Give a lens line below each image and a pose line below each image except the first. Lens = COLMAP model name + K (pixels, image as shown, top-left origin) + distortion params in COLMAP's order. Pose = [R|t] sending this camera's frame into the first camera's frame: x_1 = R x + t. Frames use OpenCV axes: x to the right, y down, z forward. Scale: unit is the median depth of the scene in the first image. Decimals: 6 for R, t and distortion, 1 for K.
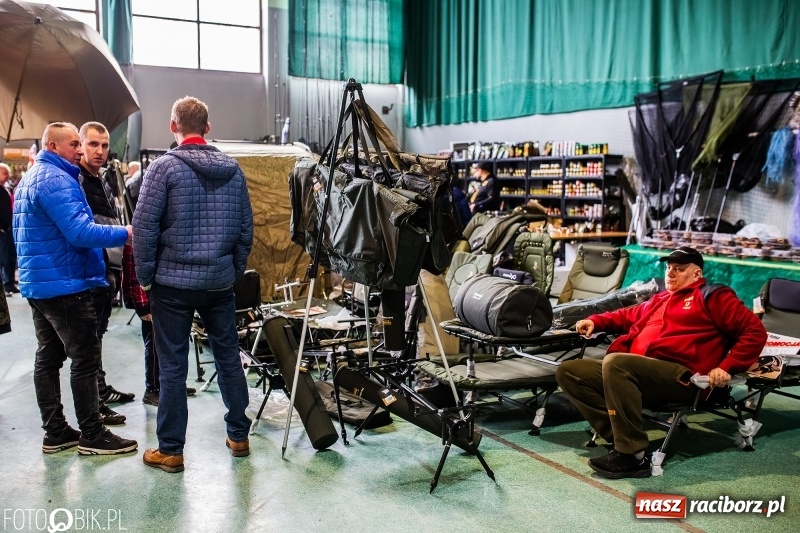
lens RADIAL K [[757.0, 0, 395.2], [0, 757.0, 267.3], [0, 0, 1]] dist [-0.068976, 0.097252]
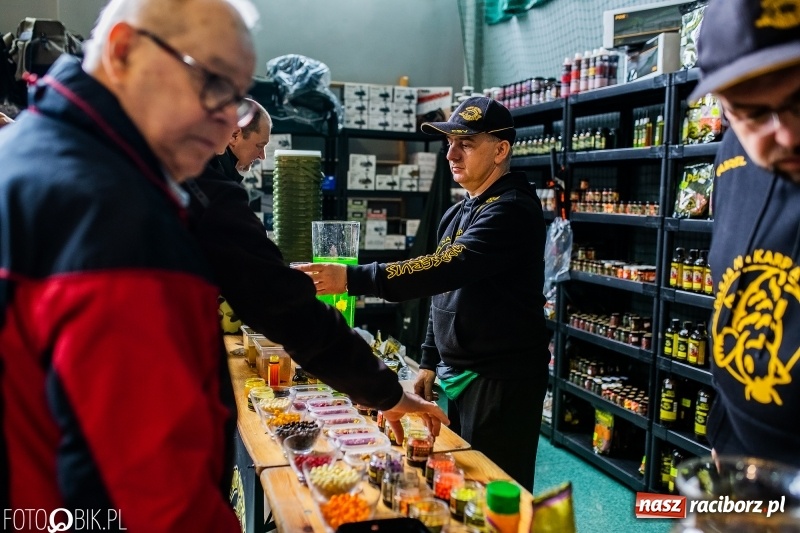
lens RADIAL K [[757.0, 0, 395.2], [0, 757.0, 267.3], [0, 0, 1]] dist [-0.068976, 0.097252]
pose [[0.975231, 0.037377, -0.218007, 0.063780], [-0.039942, 0.999175, -0.007369, -0.077330], [0.217552, 0.015894, 0.975919, 0.752327]]
